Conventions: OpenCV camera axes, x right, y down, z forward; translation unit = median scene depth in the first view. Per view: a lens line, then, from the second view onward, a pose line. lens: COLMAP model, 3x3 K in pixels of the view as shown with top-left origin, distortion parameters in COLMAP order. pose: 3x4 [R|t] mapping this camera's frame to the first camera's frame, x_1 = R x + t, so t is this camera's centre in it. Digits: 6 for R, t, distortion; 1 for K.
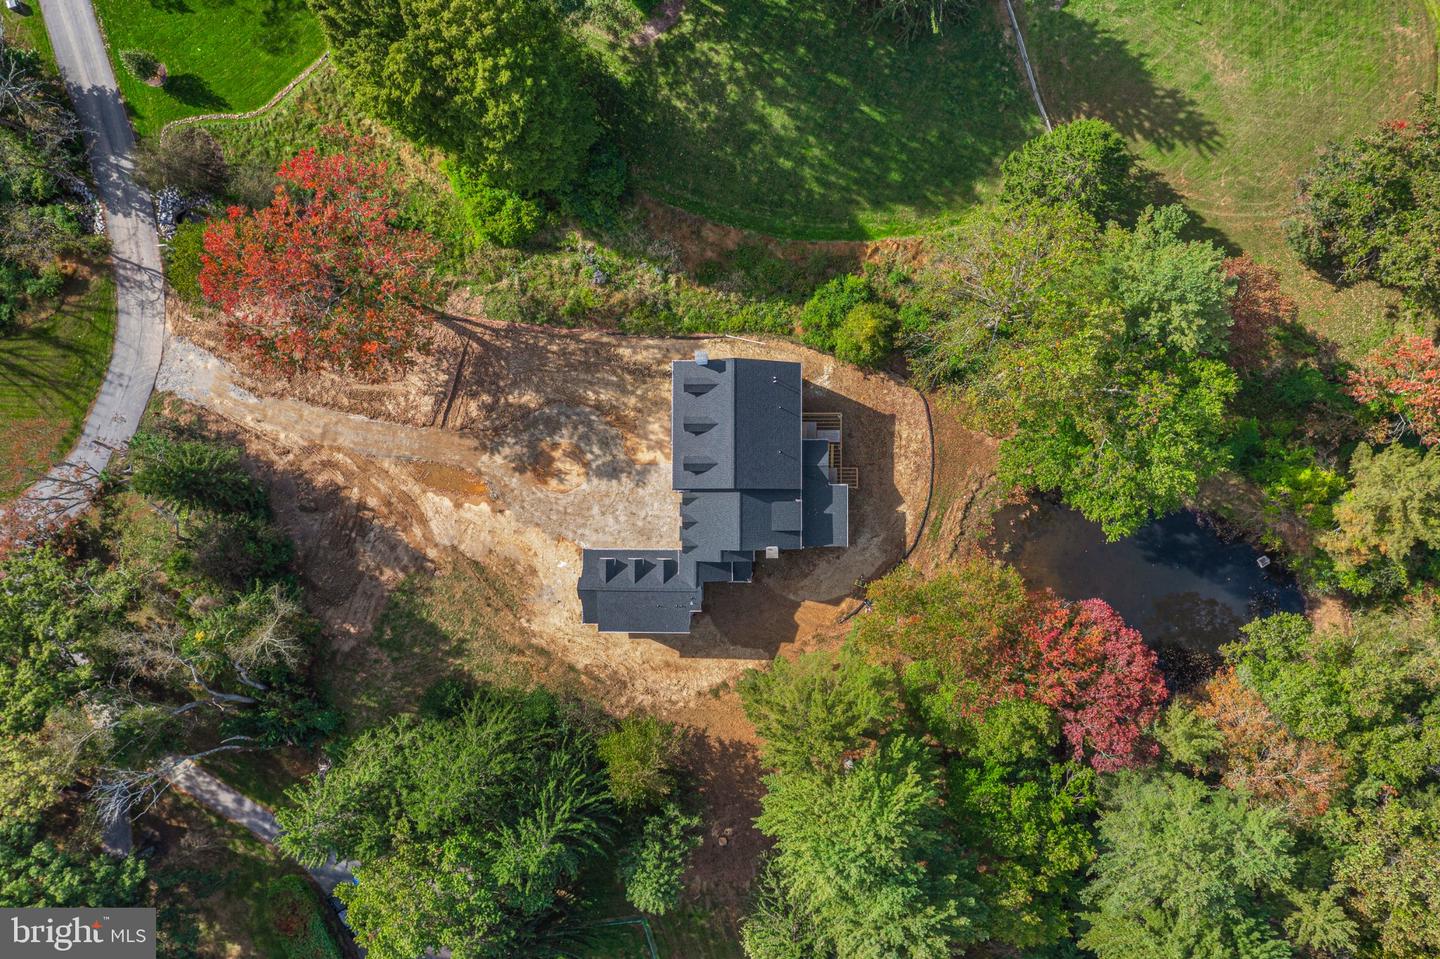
lens RADIAL K [[1137.5, 0, 720.0], [0, 1137.5, 479.5], [0, 0, 1]] dist [-0.013962, 0.011937]
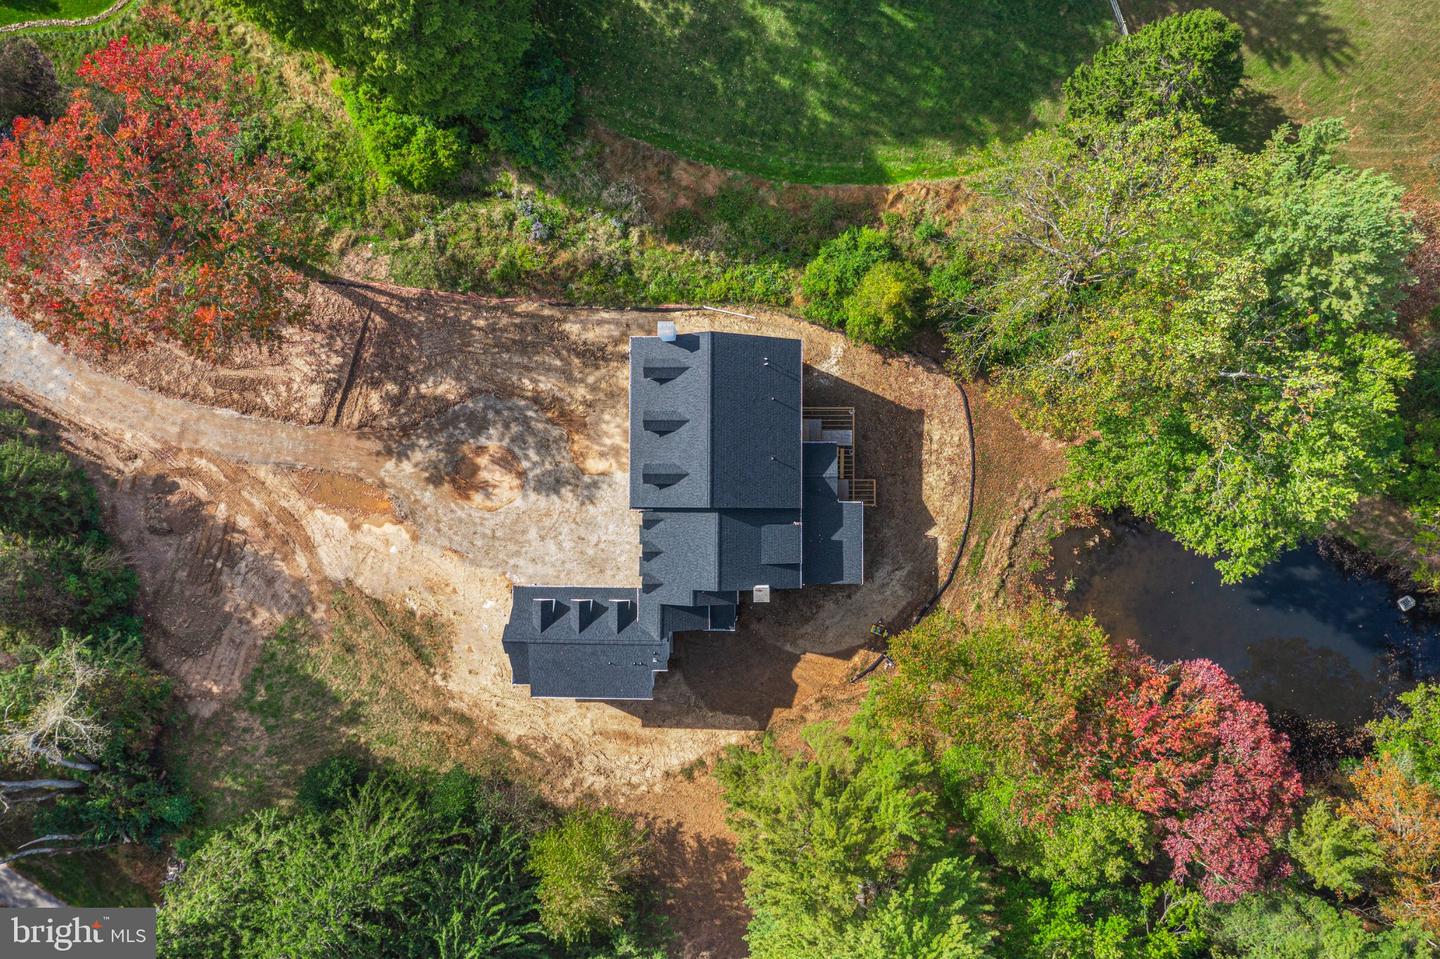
lens RADIAL K [[1137.5, 0, 720.0], [0, 1137.5, 479.5], [0, 0, 1]] dist [-0.013962, 0.011937]
pose [[0.999996, 0.002534, 0.001054, 0.015889], [-0.002530, 0.999990, -0.003642, -0.007180], [-0.001064, 0.003639, 0.999993, 0.234682]]
